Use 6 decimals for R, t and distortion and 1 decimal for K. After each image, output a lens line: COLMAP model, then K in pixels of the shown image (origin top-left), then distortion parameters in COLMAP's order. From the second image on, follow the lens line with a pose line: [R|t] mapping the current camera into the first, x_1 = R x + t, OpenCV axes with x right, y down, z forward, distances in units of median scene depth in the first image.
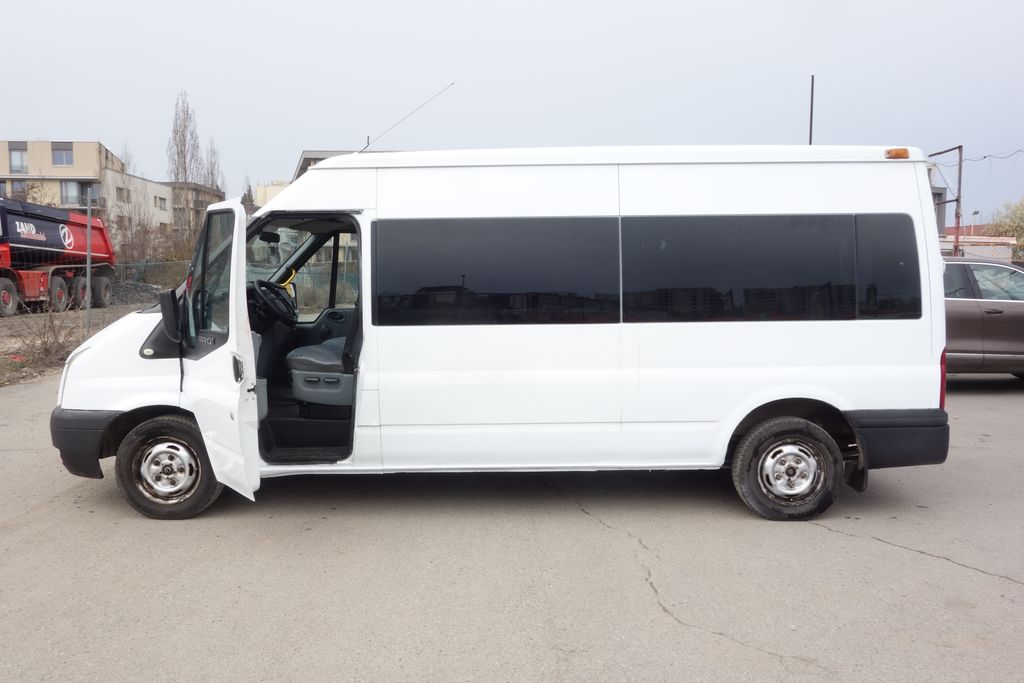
lens RADIAL K [[812.5, 0, 510.5], [0, 812.5, 341.4], [0, 0, 1]] dist [-0.001867, 0.003356]
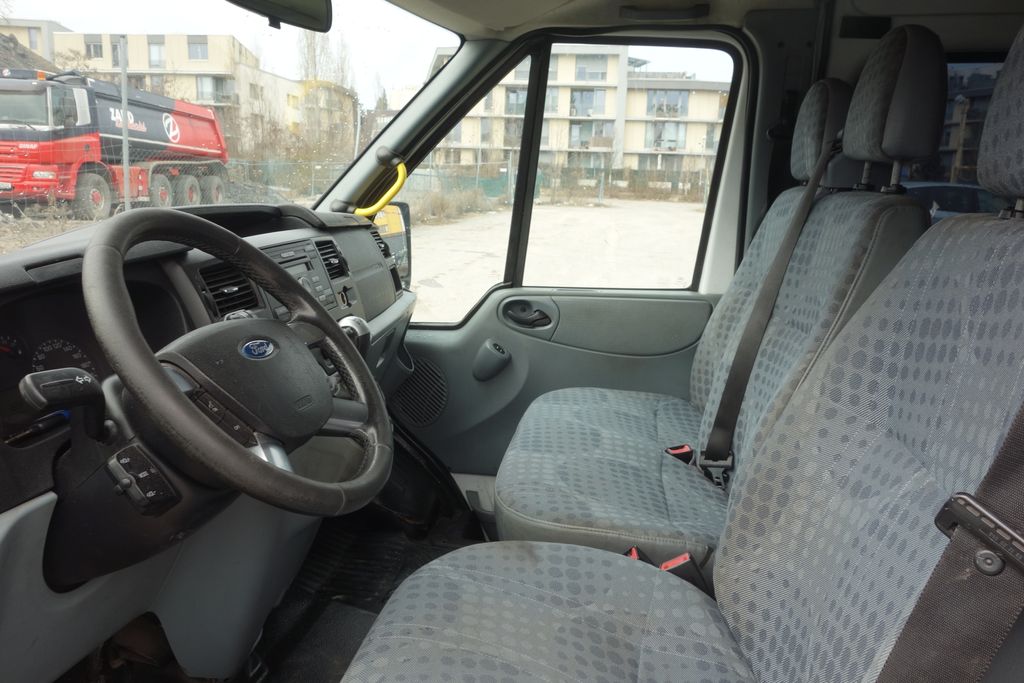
lens RADIAL K [[805.5, 0, 512.0], [0, 805.5, 341.5], [0, 0, 1]] dist [-0.000163, -0.003236]
pose [[0.988131, 0.052207, -0.144470, -0.235801], [-0.035345, 0.992513, 0.116909, -0.077787], [0.149492, -0.110415, 0.982579, 0.928594]]
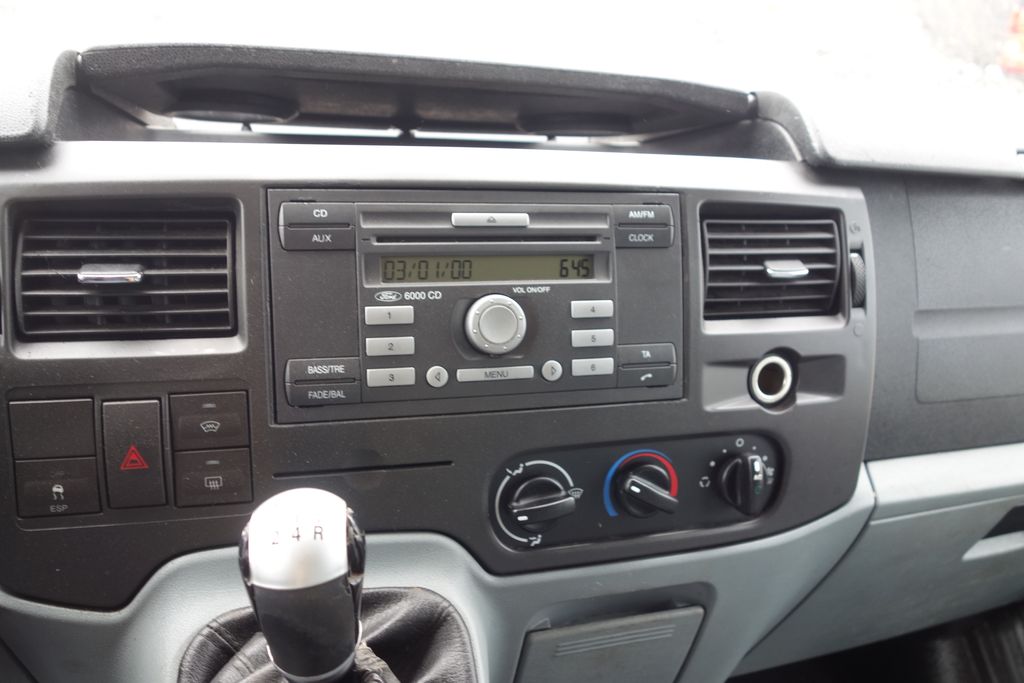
lens RADIAL K [[812.5, 0, 510.5], [0, 812.5, 341.4], [0, 0, 1]] dist [-0.001867, 0.003356]
pose [[0.286235, 0.414661, -0.863786, -0.261779], [-0.180000, 0.908725, 0.376588, -0.094456], [0.941100, 0.047689, 0.334748, 1.145700]]
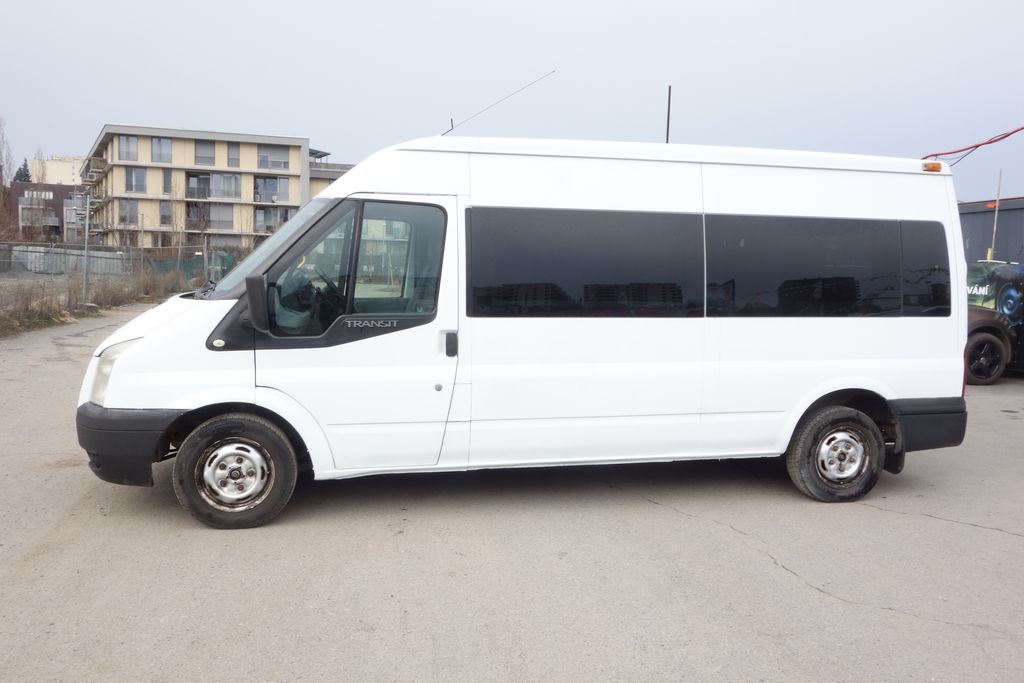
lens RADIAL K [[812.5, 0, 510.5], [0, 812.5, 341.4], [0, 0, 1]] dist [-0.001867, 0.003356]
pose [[0.973375, 0.004901, 0.229164, -0.331439], [-0.006648, 0.999954, 0.006853, 0.002549], [-0.229120, -0.008194, 0.973364, 0.052185]]
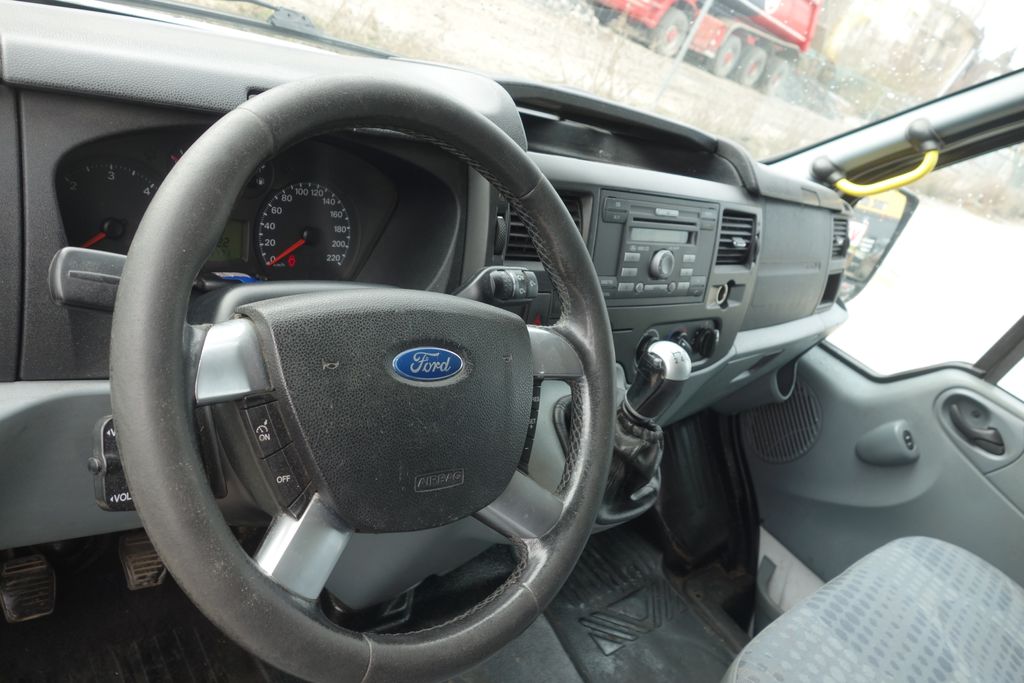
lens RADIAL K [[805.5, 0, 512.0], [0, 805.5, 341.5], [0, 0, 1]] dist [-0.000163, -0.003236]
pose [[0.611391, 0.574701, -0.543985, -0.251025], [-0.445333, 0.818123, 0.363803, -0.099374], [0.654125, 0.019829, 0.756126, 1.013972]]
